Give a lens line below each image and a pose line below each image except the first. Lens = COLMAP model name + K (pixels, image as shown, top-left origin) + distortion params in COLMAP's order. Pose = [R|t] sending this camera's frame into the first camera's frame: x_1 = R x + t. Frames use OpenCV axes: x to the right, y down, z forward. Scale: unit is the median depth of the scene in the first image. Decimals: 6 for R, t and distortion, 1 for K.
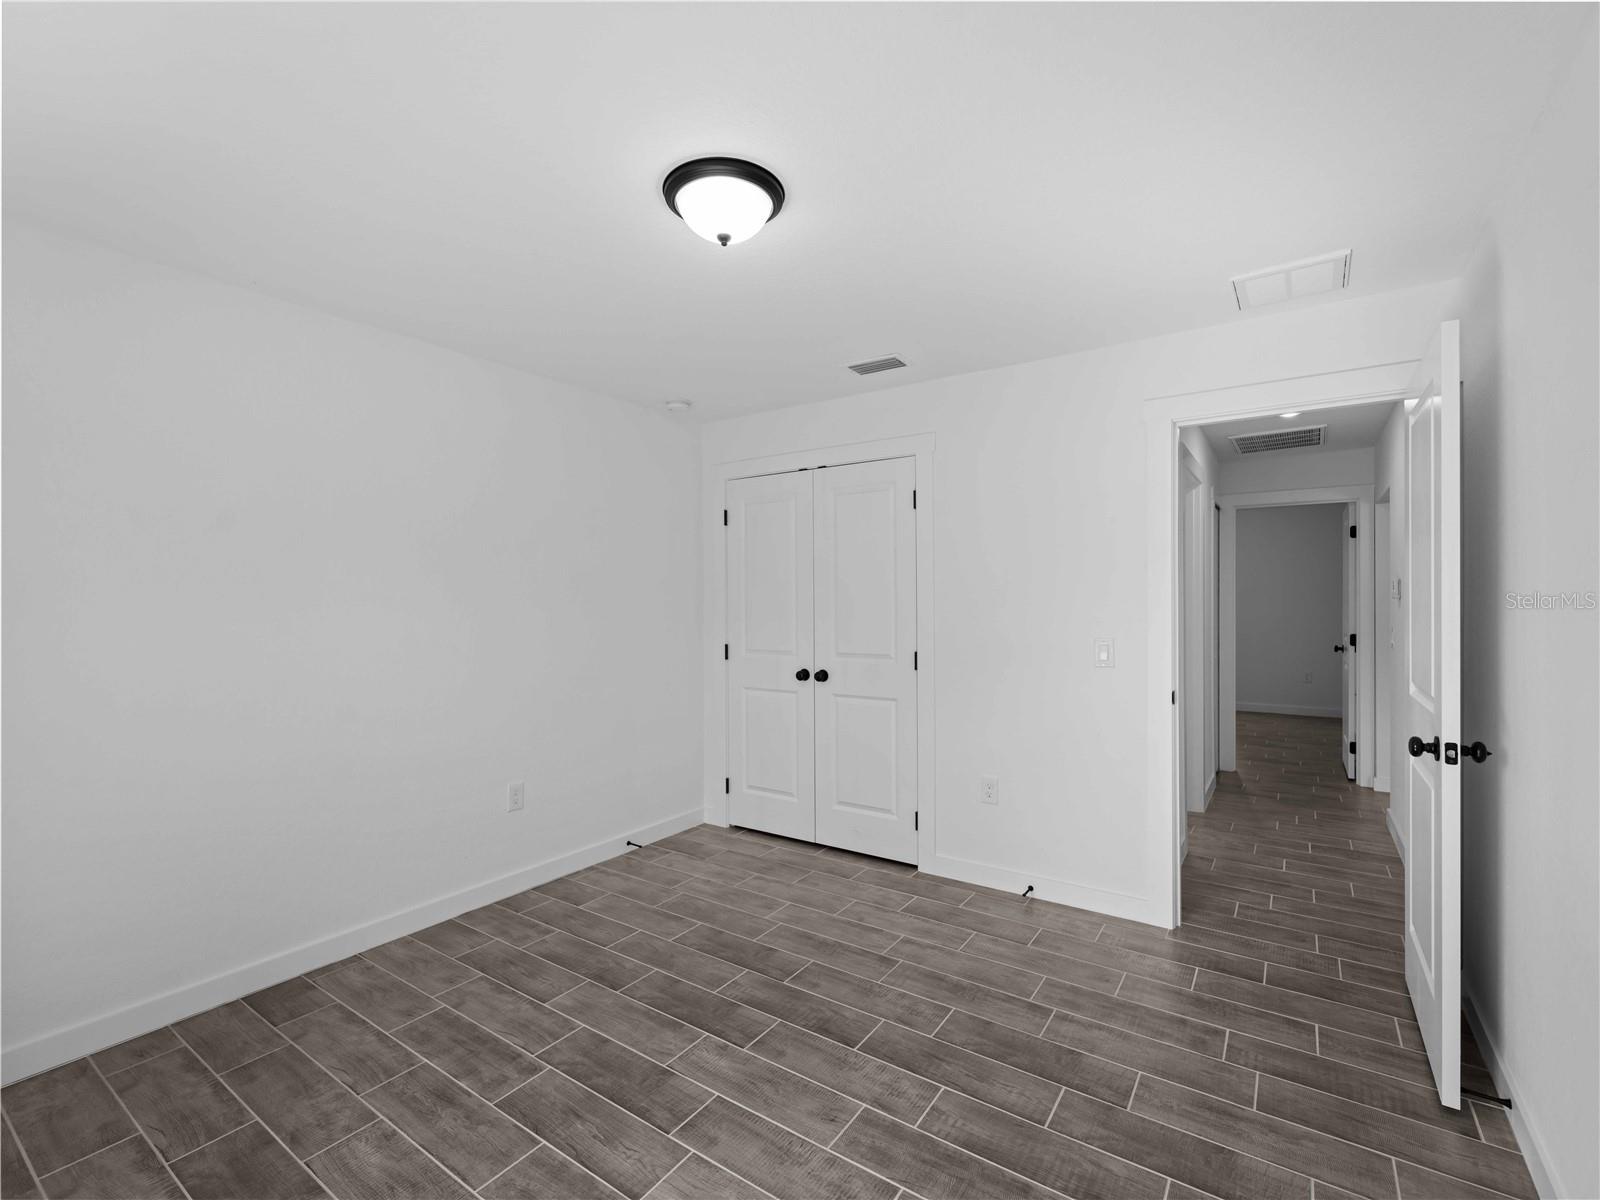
lens RADIAL K [[722.0, 0, 802.0], [0, 722.0, 603.8], [0, 0, 1]] dist [0.000106, -0.000744]
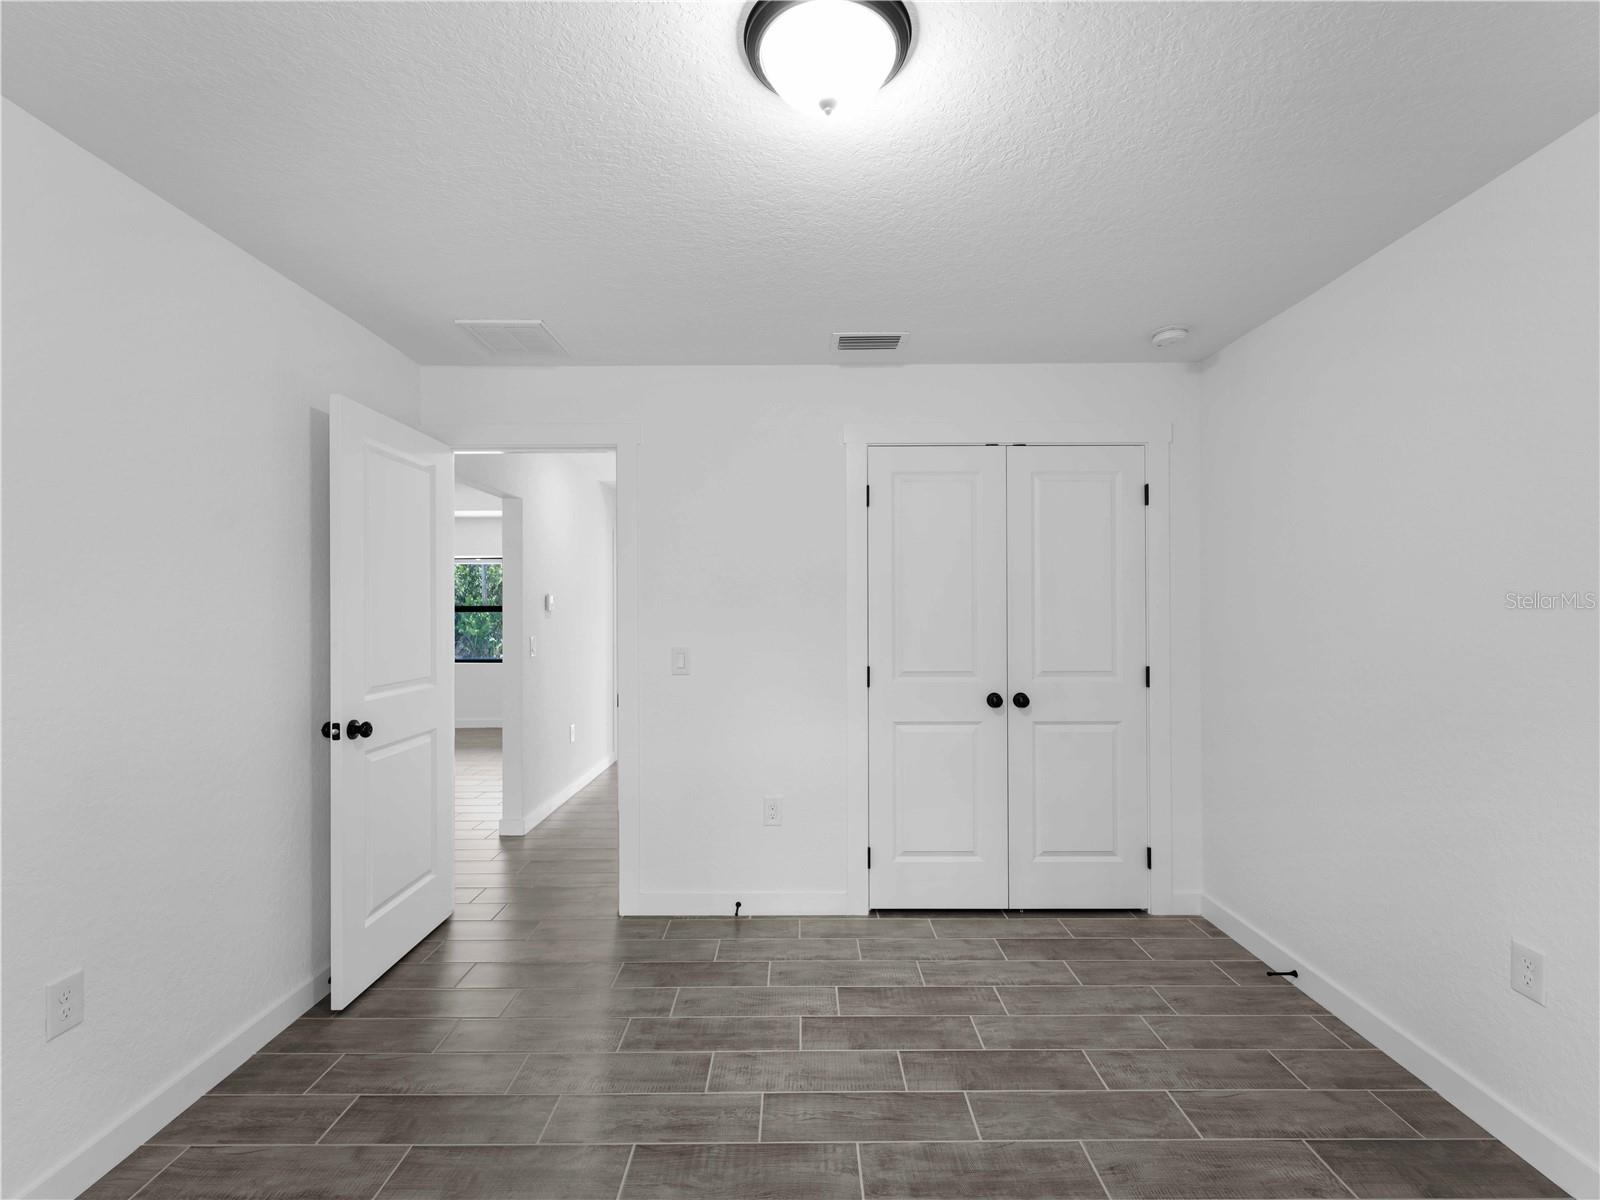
lens RADIAL K [[722.0, 0, 802.0], [0, 722.0, 603.8], [0, 0, 1]] dist [0.000106, -0.000744]
pose [[0.824795, 0.014717, 0.565240, -0.581723], [-0.001866, 0.999727, -0.023306, 0.010185], [-0.565429, 0.018168, 0.824597, 0.425560]]
